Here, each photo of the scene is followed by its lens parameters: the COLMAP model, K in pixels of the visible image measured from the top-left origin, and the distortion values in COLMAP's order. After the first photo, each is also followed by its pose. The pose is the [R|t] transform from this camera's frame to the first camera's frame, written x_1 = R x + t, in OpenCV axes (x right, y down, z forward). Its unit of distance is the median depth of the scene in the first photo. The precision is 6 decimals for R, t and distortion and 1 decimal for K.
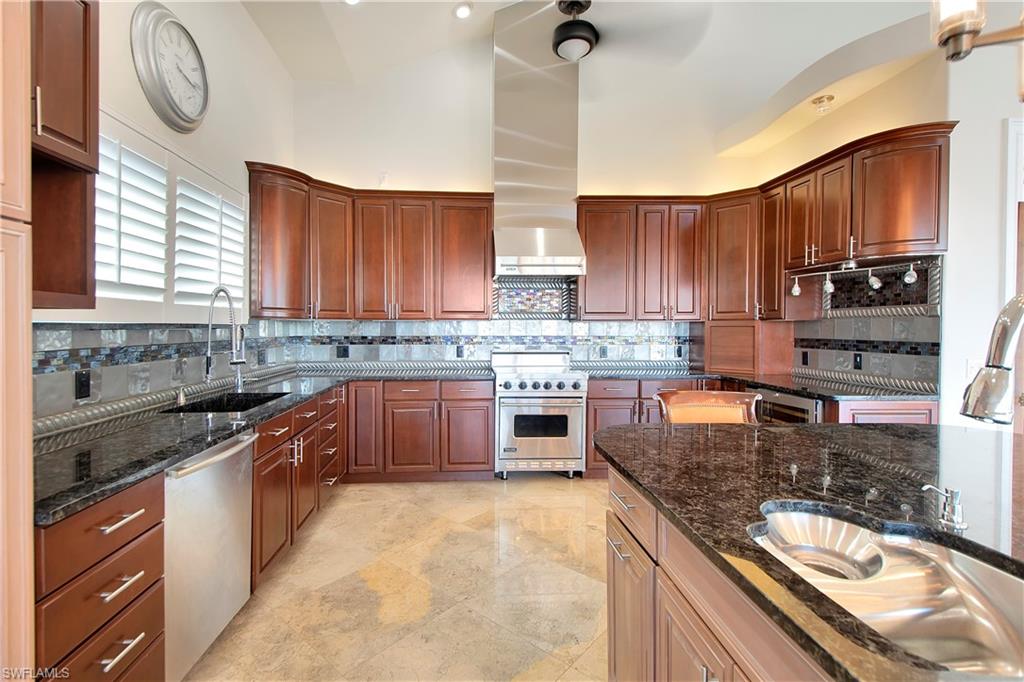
lens RADIAL K [[457.8, 0, 483.7], [0, 457.8, 340.8], [0, 0, 1]] dist [0.015566, -0.010338]
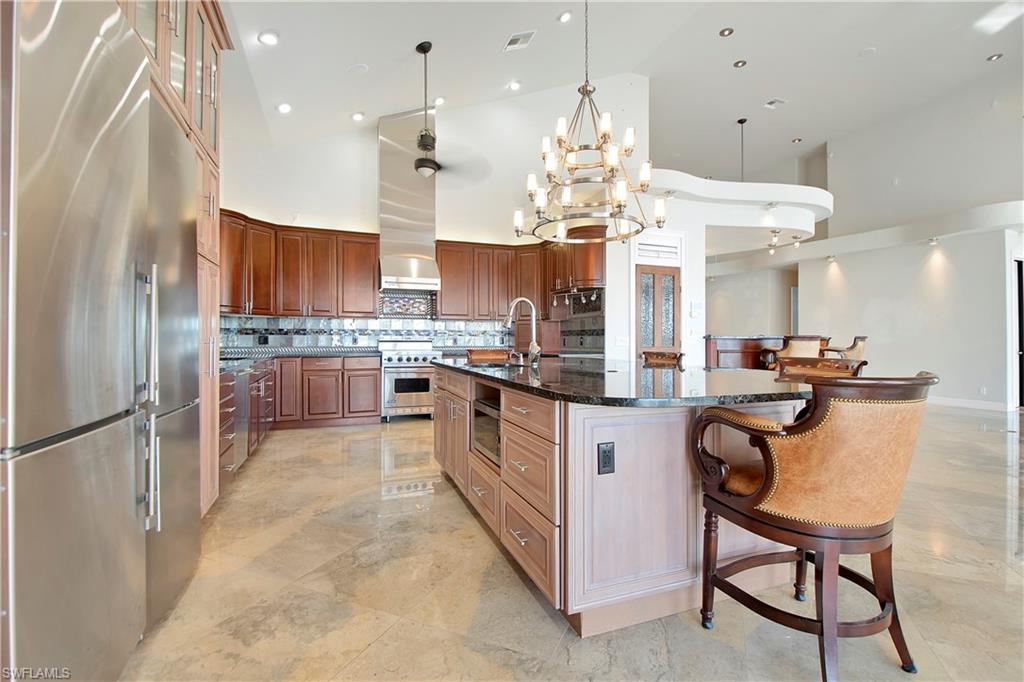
lens RADIAL K [[457.8, 0, 520.7], [0, 457.8, 339.5], [0, 0, 1]] dist [0.015566, -0.010338]
pose [[0.944117, -0.000688, 0.329610, -0.040575], [0.010171, 0.999582, -0.027047, 0.074458], [-0.329454, 0.028888, 0.943730, -0.600679]]
